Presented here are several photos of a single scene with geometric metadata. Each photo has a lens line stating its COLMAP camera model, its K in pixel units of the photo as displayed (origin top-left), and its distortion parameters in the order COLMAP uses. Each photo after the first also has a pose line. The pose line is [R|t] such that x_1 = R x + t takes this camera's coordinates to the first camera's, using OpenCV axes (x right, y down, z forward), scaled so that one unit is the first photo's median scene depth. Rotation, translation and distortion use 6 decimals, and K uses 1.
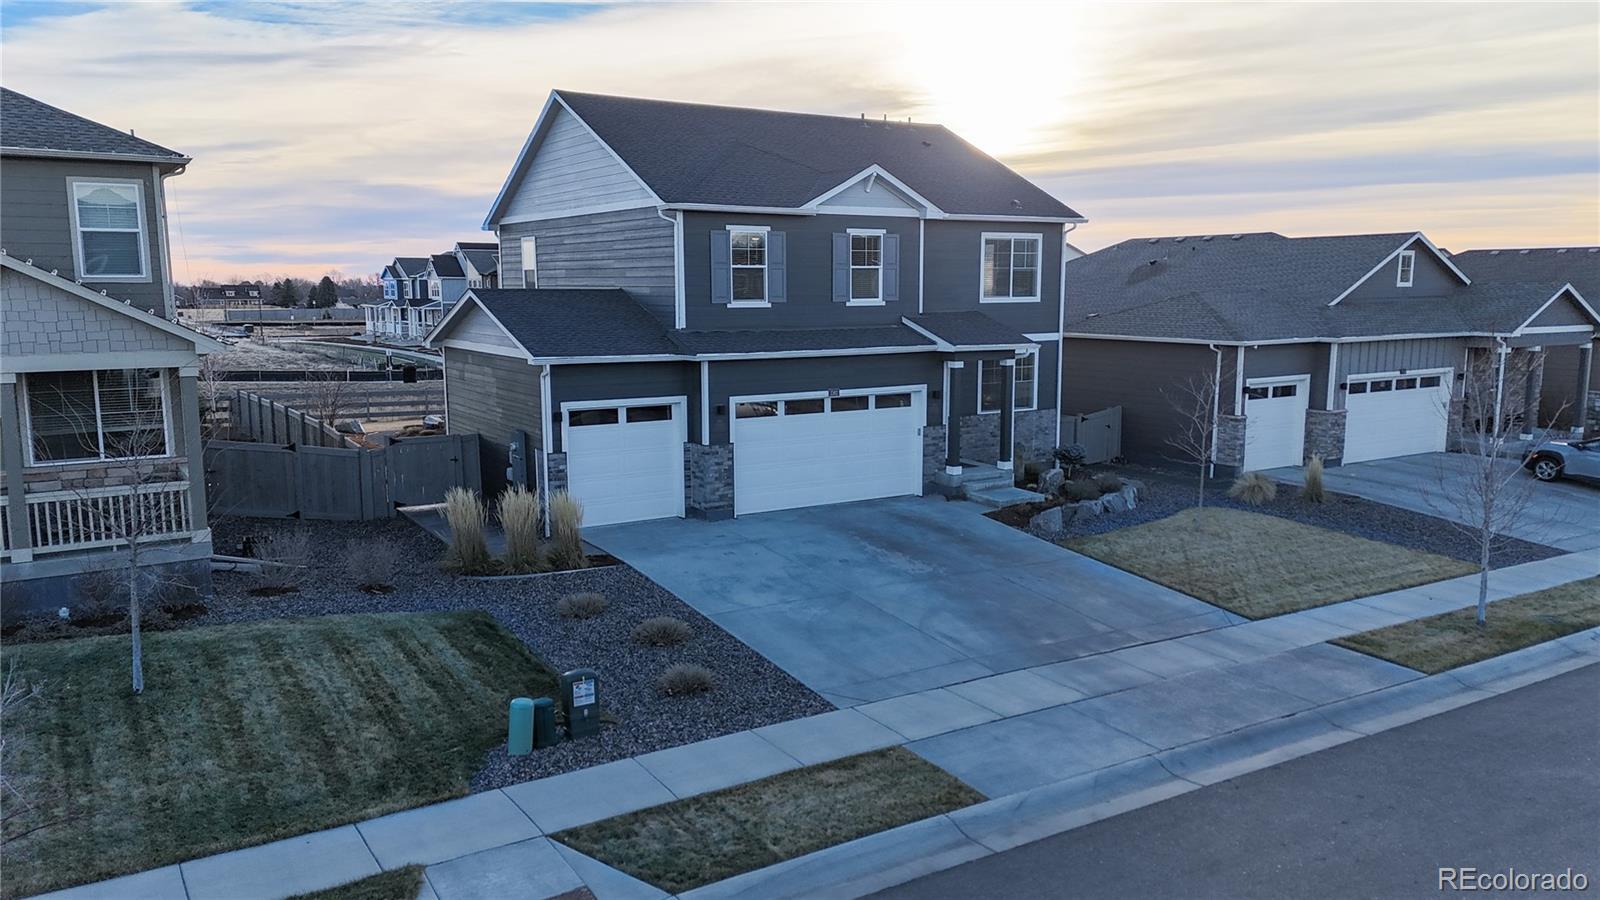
lens RADIAL K [[1169.3, 0, 797.5], [0, 1169.3, 444.4], [0, 0, 1]] dist [0.077156, -0.029051]
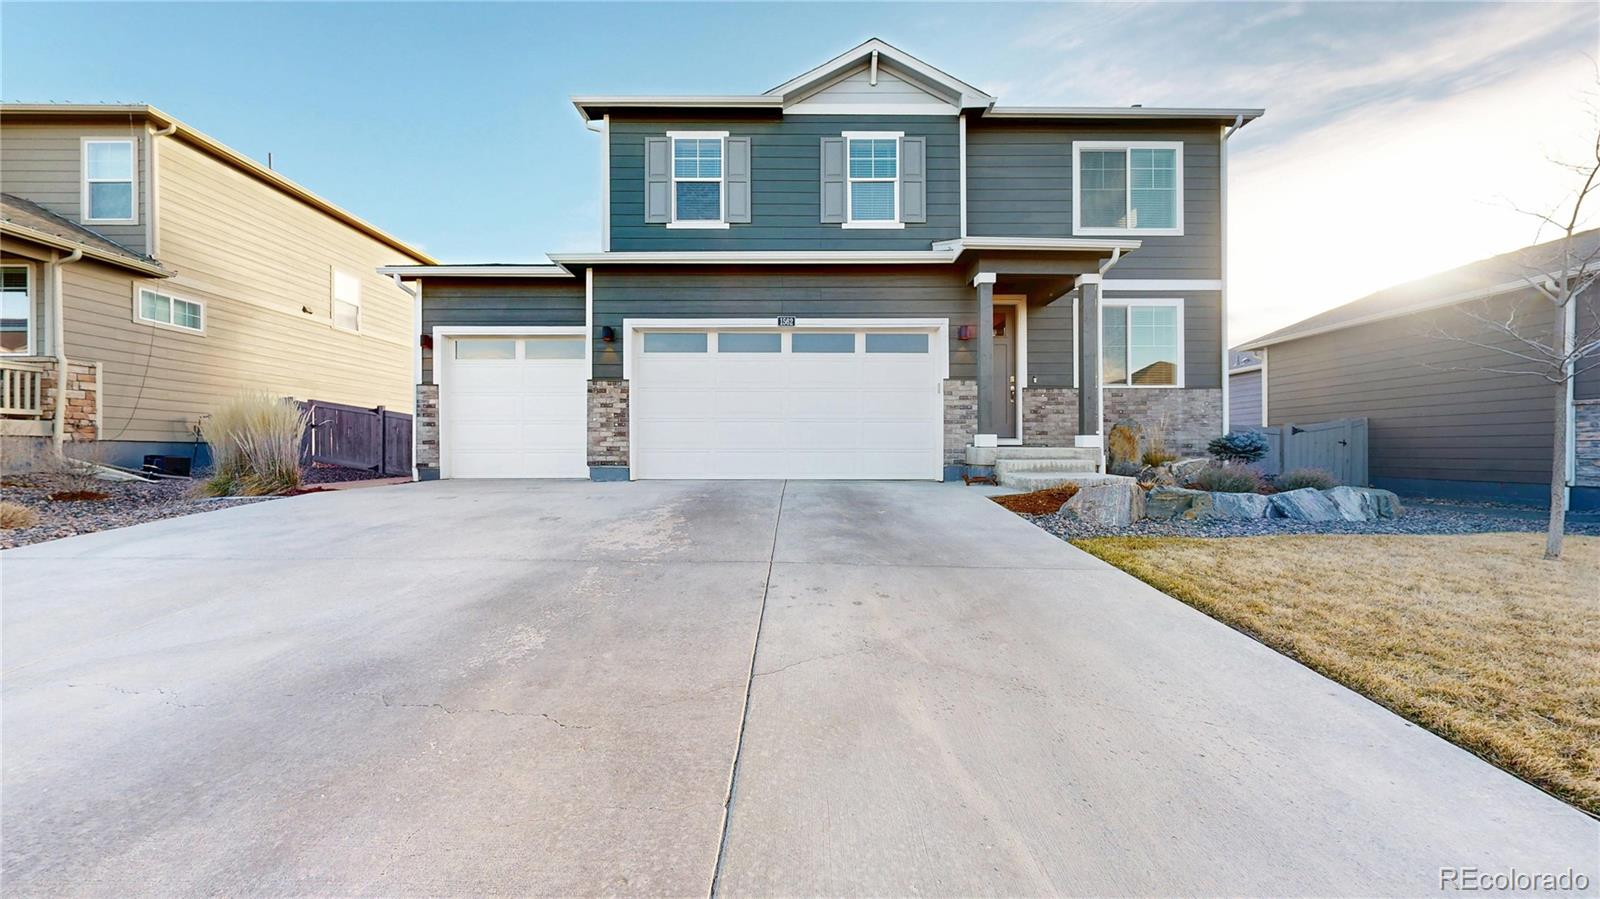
lens RADIAL K [[589.7, 0, 800.7], [0, 589.7, 448.7], [0, 0, 1]] dist [-0.005323, 0.000991]
pose [[0.850369, -0.002840, -0.526179, 0.222025], [-0.073292, 0.989598, -0.123790, 0.075685], [0.521057, 0.143832, 0.841316, 0.676798]]
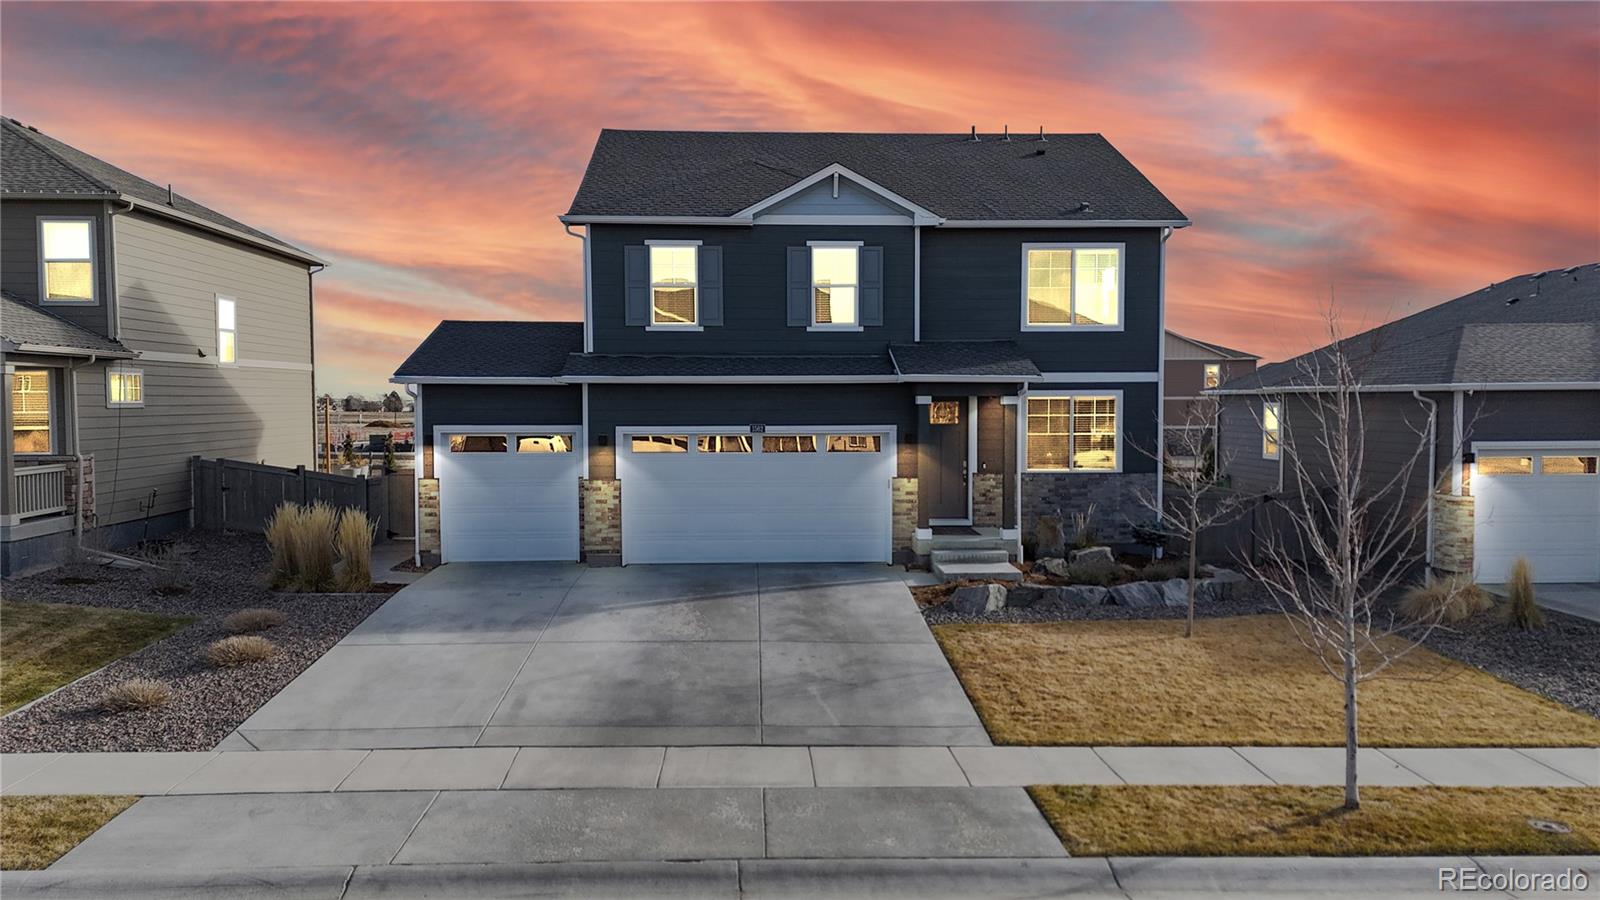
lens RADIAL K [[1169.3, 0, 799.3], [0, 1169.3, 441.5], [0, 0, 1]] dist [0.077156, -0.029051]
pose [[0.869320, 0.017472, -0.493940, 0.454891], [-0.067786, 0.994146, -0.084136, 0.032619], [0.489578, 0.106623, 0.865416, 0.272407]]
